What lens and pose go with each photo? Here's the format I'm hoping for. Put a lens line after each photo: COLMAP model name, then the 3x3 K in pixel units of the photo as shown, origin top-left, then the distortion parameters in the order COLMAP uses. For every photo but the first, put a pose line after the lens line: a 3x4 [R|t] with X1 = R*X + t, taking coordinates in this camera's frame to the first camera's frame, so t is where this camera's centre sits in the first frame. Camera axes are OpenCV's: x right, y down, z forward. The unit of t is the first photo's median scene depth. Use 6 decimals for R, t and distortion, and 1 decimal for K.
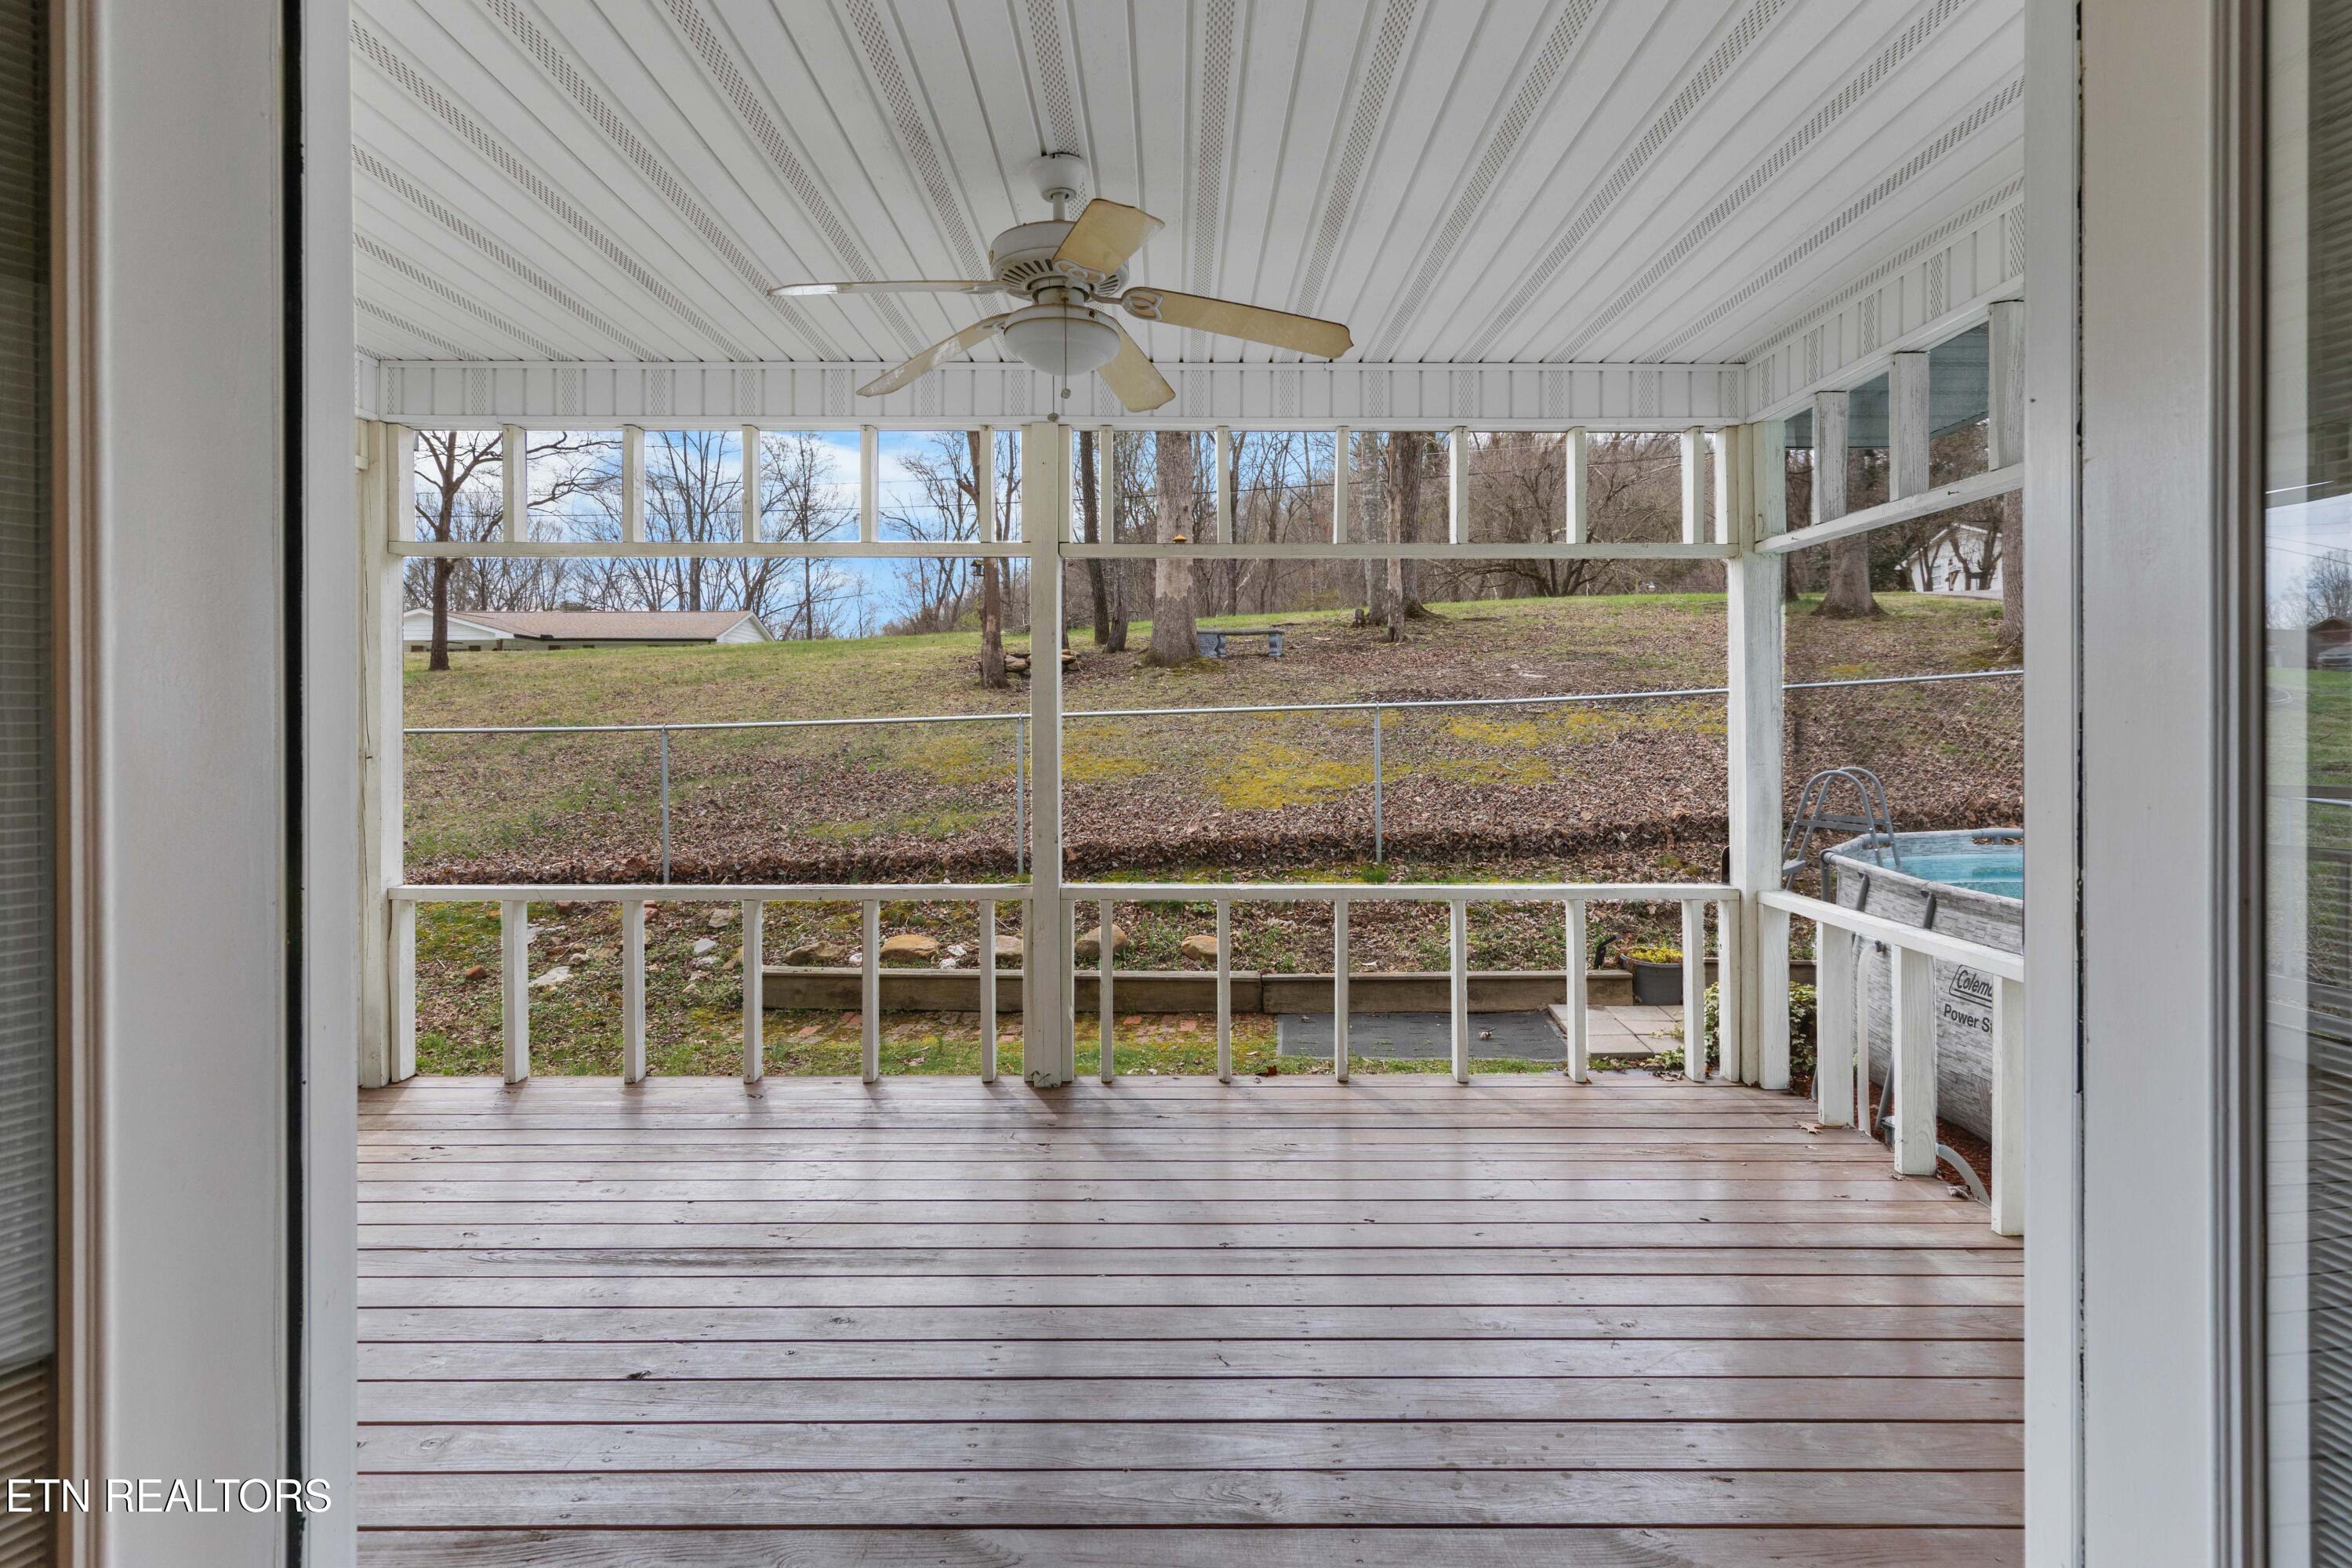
lens RADIAL K [[1252.8, 0, 1162.6], [0, 1252.8, 736.6], [0, 0, 1]] dist [0.006933, 0.000407]
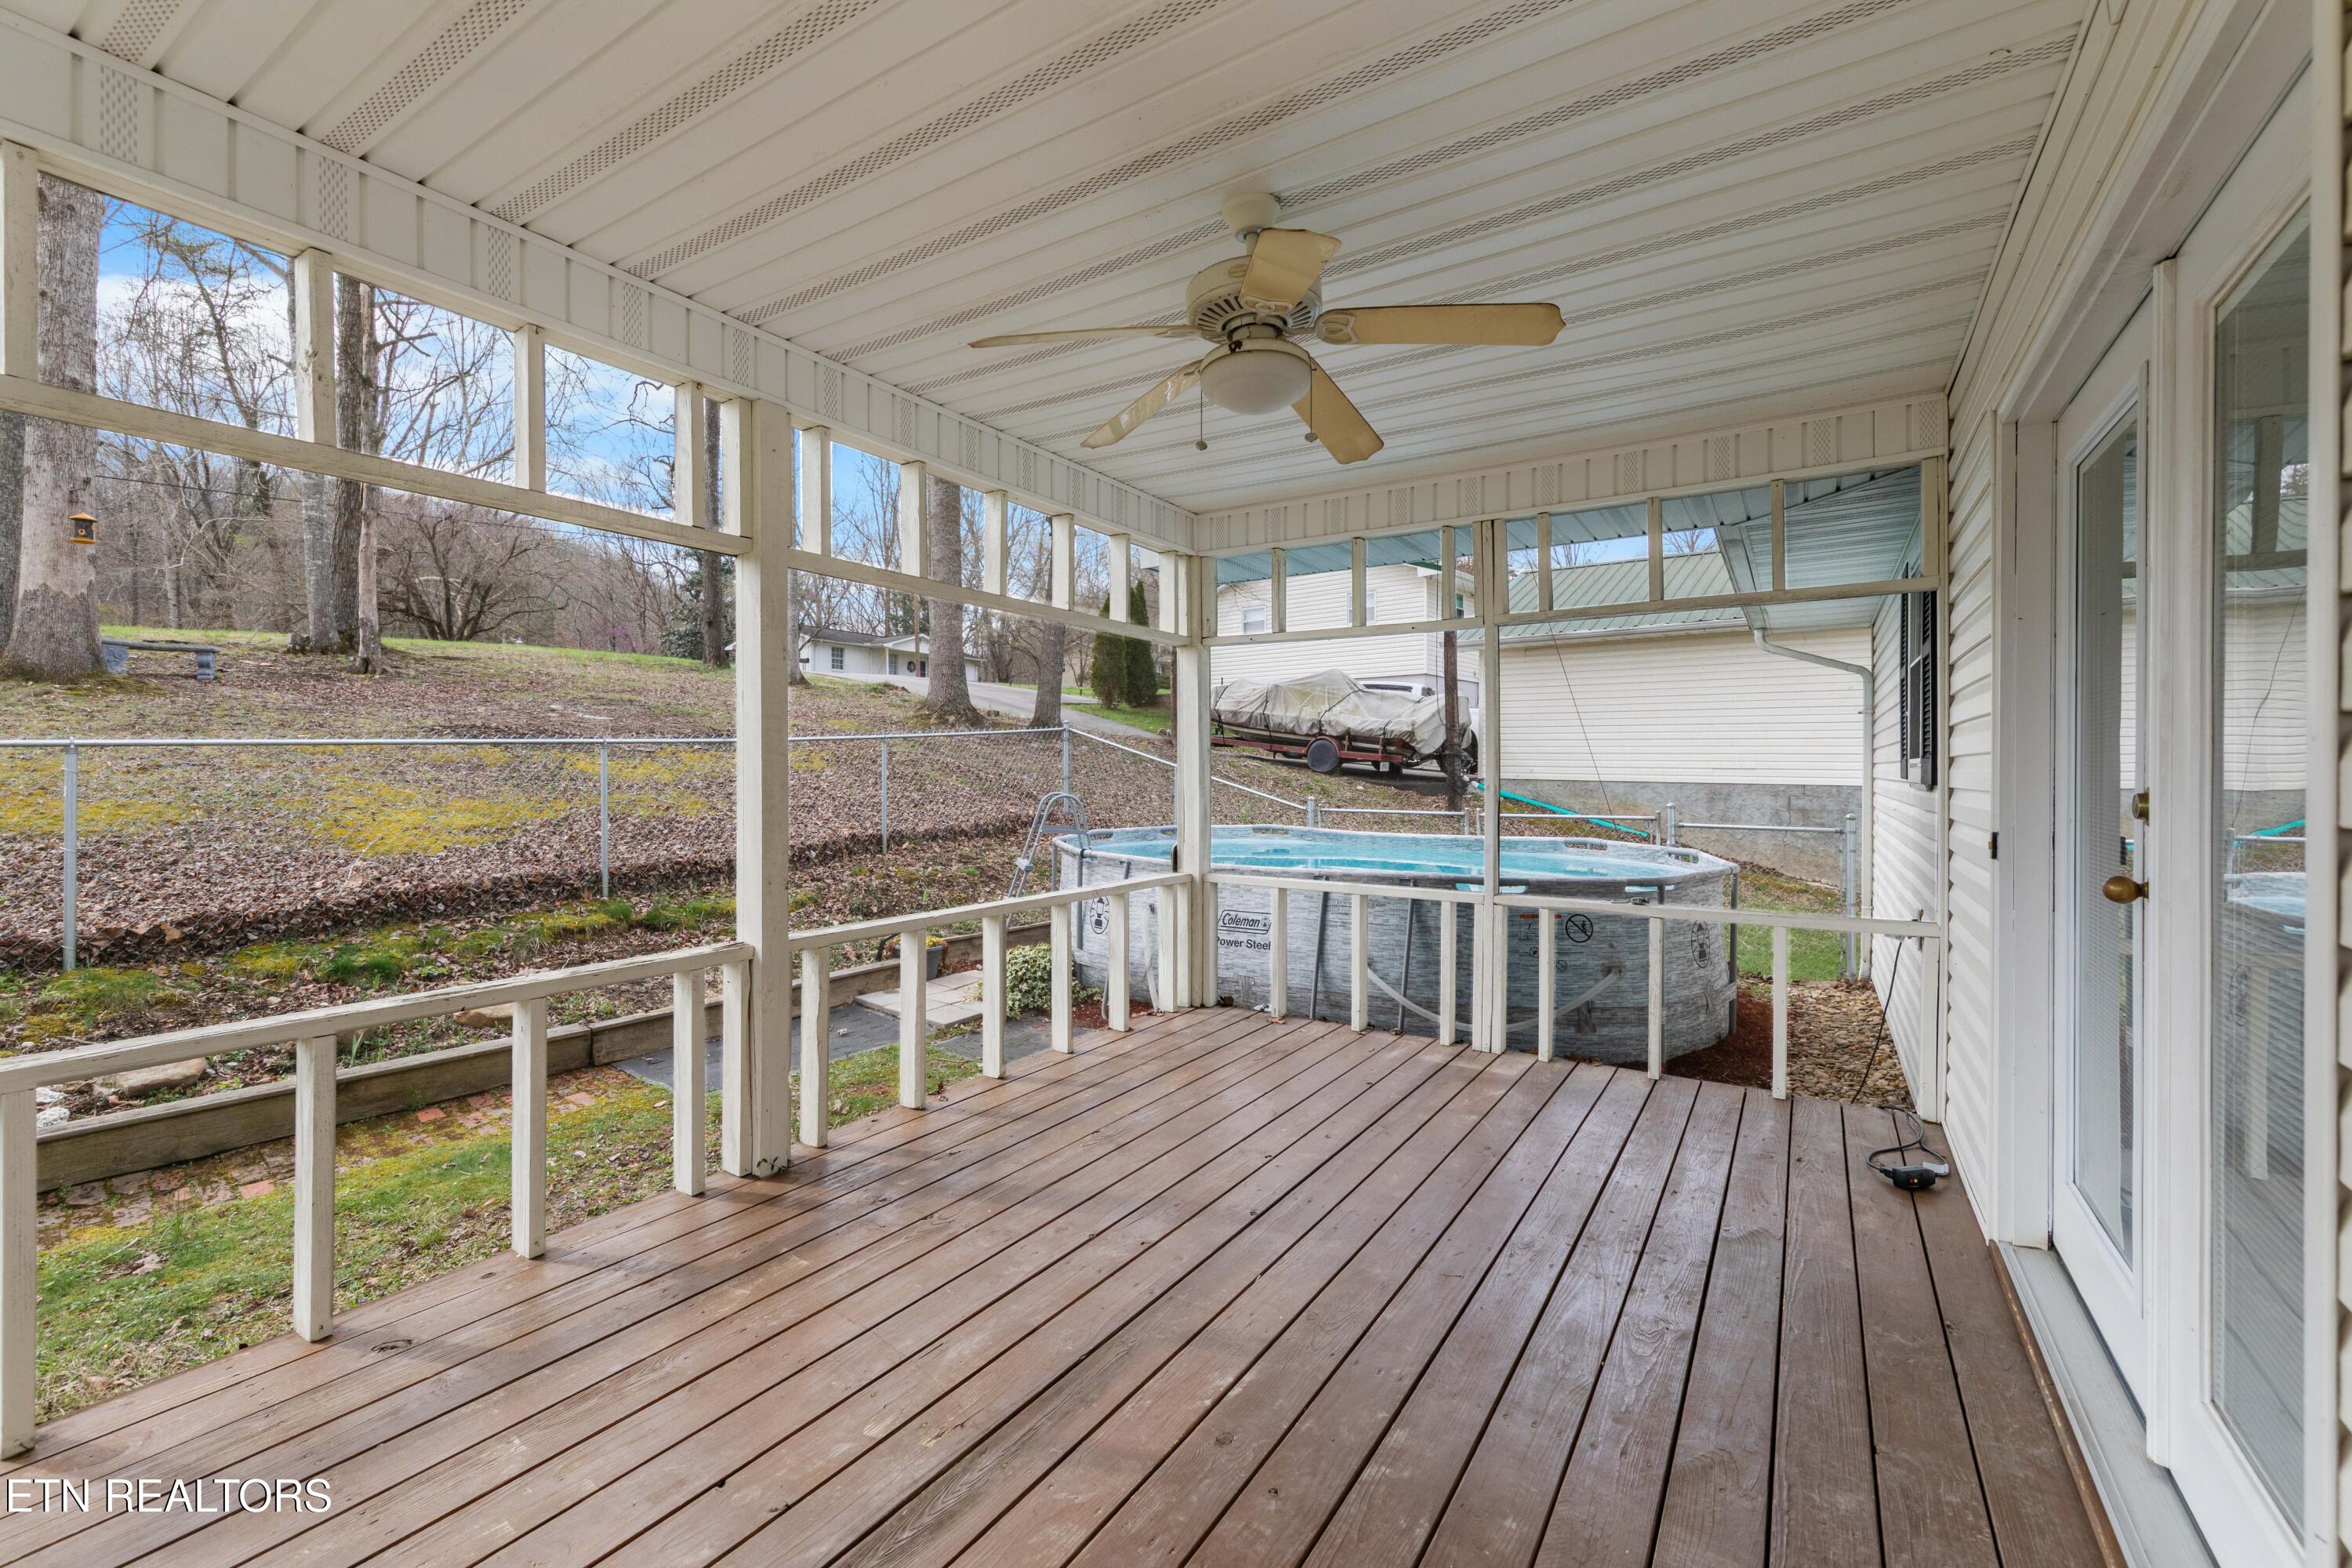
lens RADIAL K [[980.8, 0, 1176.2], [0, 980.8, 772.3], [0, 0, 1]] dist [0.010379, -0.000283]
pose [[0.547272, -0.001322, 0.836954, -0.237746], [0.002611, 0.999997, -0.000128, 0.001416], [-0.836951, 0.002255, 0.547273, 0.183762]]
